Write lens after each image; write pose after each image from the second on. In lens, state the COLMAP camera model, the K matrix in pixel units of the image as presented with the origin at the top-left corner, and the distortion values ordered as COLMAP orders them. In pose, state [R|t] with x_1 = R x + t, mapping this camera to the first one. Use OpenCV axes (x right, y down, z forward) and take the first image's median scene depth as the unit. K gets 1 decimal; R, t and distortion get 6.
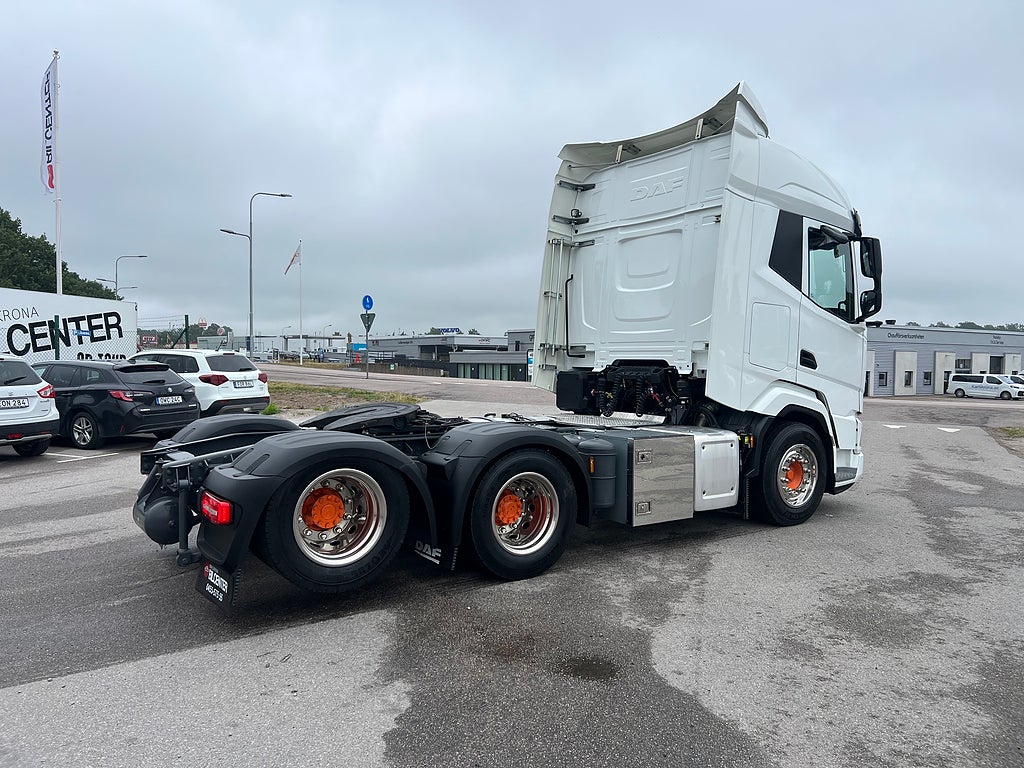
lens RADIAL K [[767.9, 0, 512.8], [0, 767.9, 388.0], [0, 0, 1]] dist [0.061541, -0.069250]
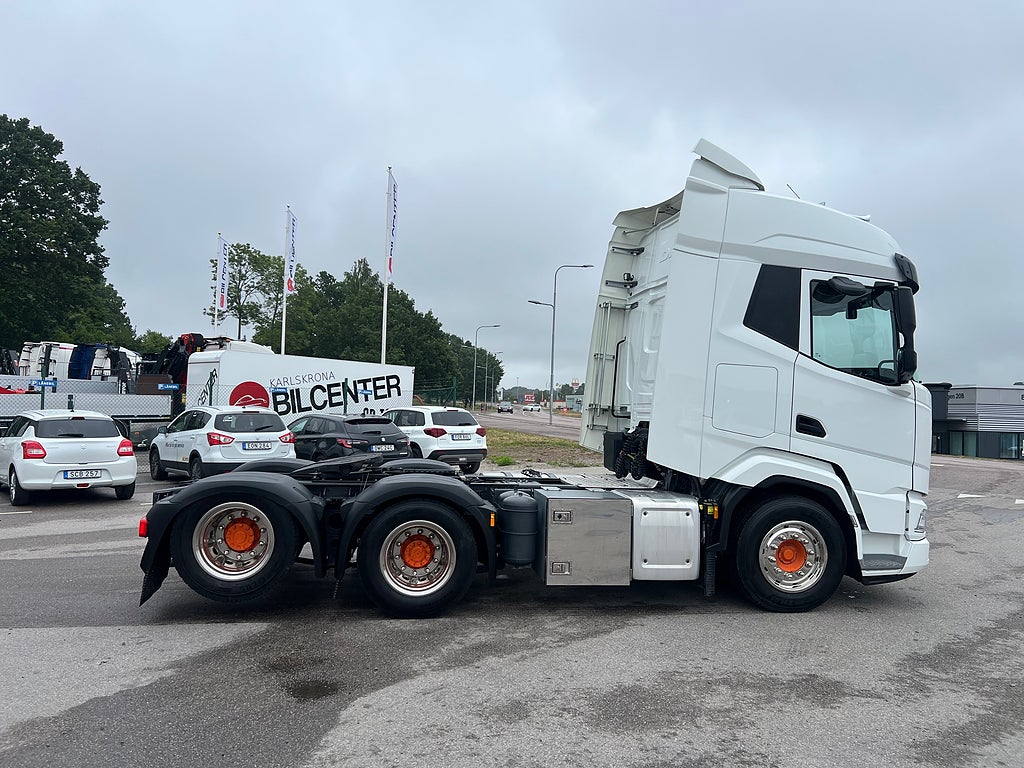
lens RADIAL K [[767.9, 0, 506.7], [0, 767.9, 382.7], [0, 0, 1]] dist [0.061541, -0.069250]
pose [[0.889458, -0.001244, -0.457016, 0.472228], [-0.036810, 0.996553, -0.074352, -0.006857], [0.455533, 0.082955, 0.886346, 0.044097]]
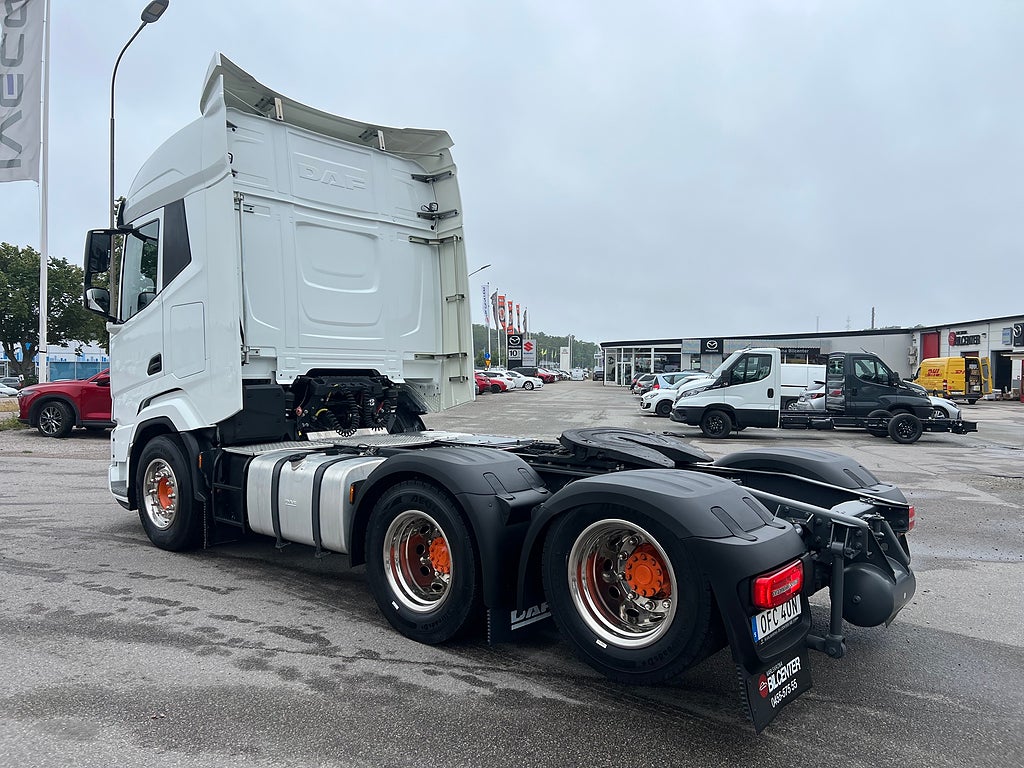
lens RADIAL K [[767.9, 0, 506.0], [0, 767.9, 388.0], [0, 0, 1]] dist [0.061541, -0.069250]
pose [[-0.255322, -0.038619, 0.966084, -0.780172], [0.021246, 0.998737, 0.045539, -0.053856], [-0.966623, 0.032153, -0.254179, 1.099035]]
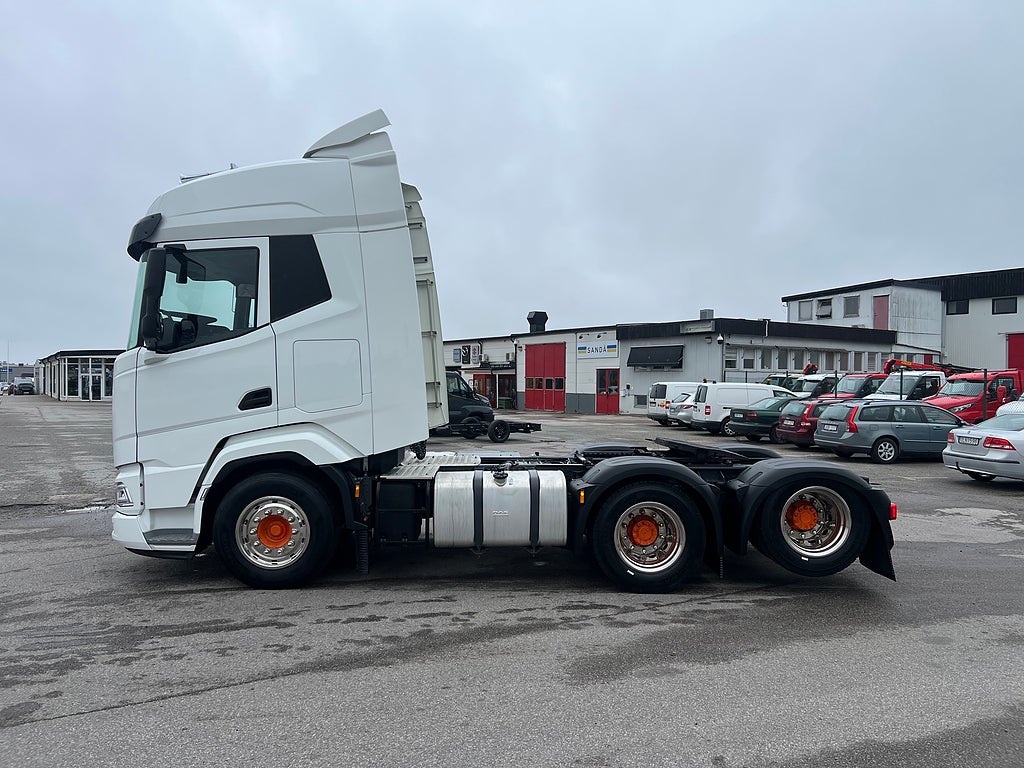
lens RADIAL K [[767.9, 0, 520.1], [0, 767.9, 387.9], [0, 0, 1]] dist [0.061541, -0.069250]
pose [[-0.838788, -0.020077, 0.544088, -0.522306], [0.003440, 0.999105, 0.042170, -0.095843], [-0.544447, 0.037243, -0.837968, 1.819838]]
